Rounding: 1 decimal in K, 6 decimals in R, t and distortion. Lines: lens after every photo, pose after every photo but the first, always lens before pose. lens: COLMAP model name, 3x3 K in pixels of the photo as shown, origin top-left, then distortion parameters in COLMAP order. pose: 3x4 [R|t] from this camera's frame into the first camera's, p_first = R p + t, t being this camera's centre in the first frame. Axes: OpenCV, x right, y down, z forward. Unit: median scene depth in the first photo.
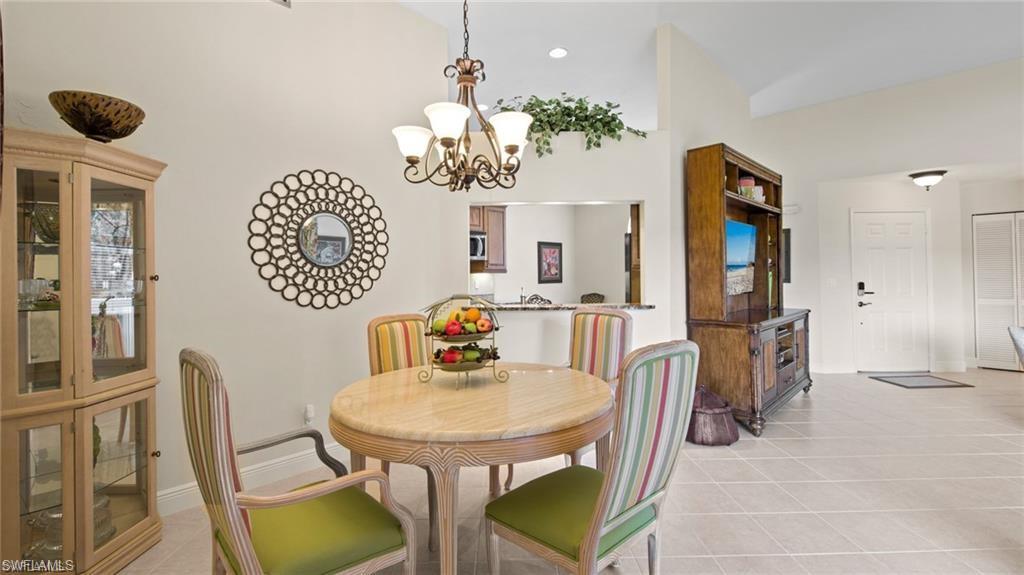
lens RADIAL K [[445.4, 0, 510.7], [0, 445.4, 288.6], [0, 0, 1]] dist [-0.000418, 0.000018]
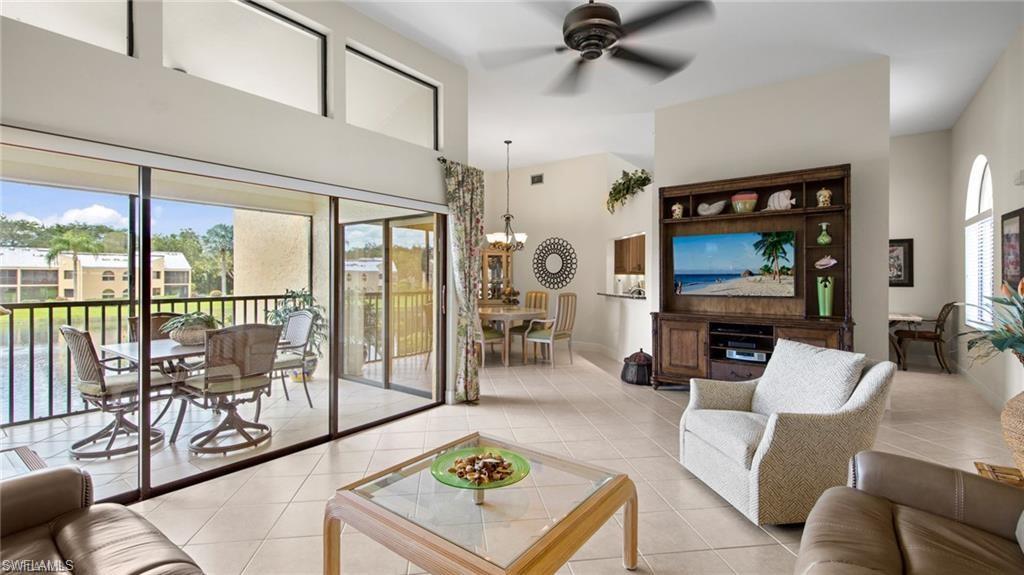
lens RADIAL K [[445.4, 0, 510.7], [0, 445.4, 288.6], [0, 0, 1]] dist [-0.000418, 0.000018]
pose [[0.113299, 0.037989, -0.992834, 2.124750], [-0.028088, 0.998992, 0.035019, -0.043011], [0.993164, 0.023919, 0.114252, 0.417905]]
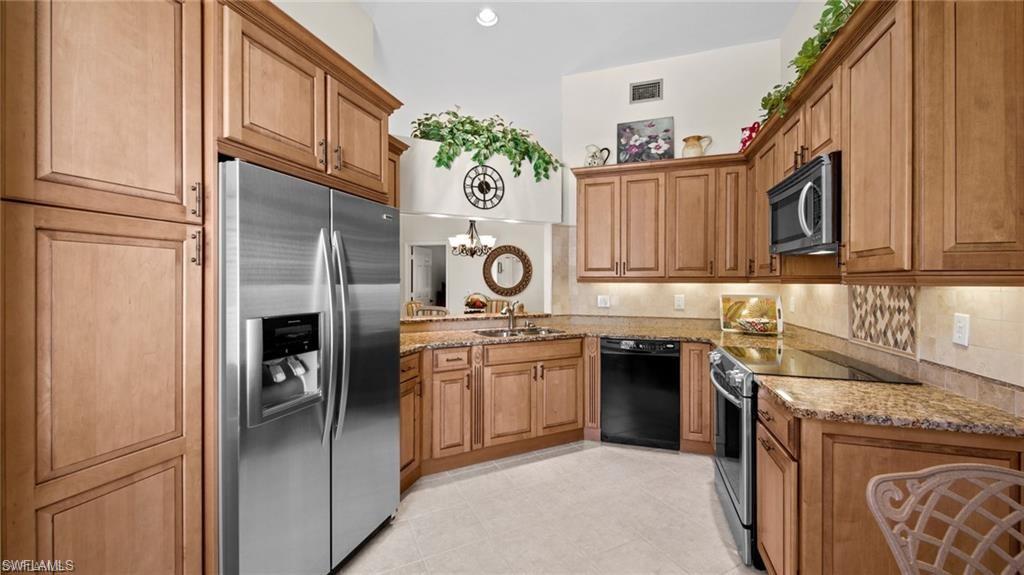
lens RADIAL K [[382.8, 0, 508.7], [0, 382.8, 285.6], [0, 0, 1]] dist [0.010927, -0.006229]
pose [[-0.906017, 0.014949, -0.422976, 0.507020], [-0.001739, 0.999236, 0.039042, -0.085300], [0.423237, 0.036108, -0.905299, 2.225915]]
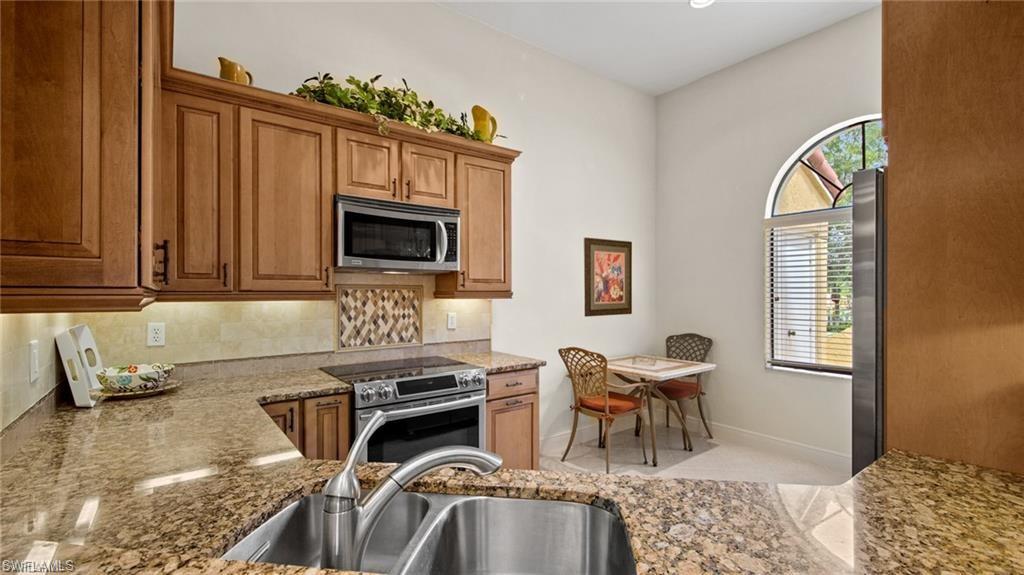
lens RADIAL K [[445.4, 0, 510.7], [0, 445.4, 288.6], [0, 0, 1]] dist [-0.000418, 0.000018]
pose [[0.987998, 0.009642, -0.154163, 0.130974], [-0.014576, 0.999416, -0.030908, -0.061754], [0.153775, 0.032784, 0.987562, 1.066744]]
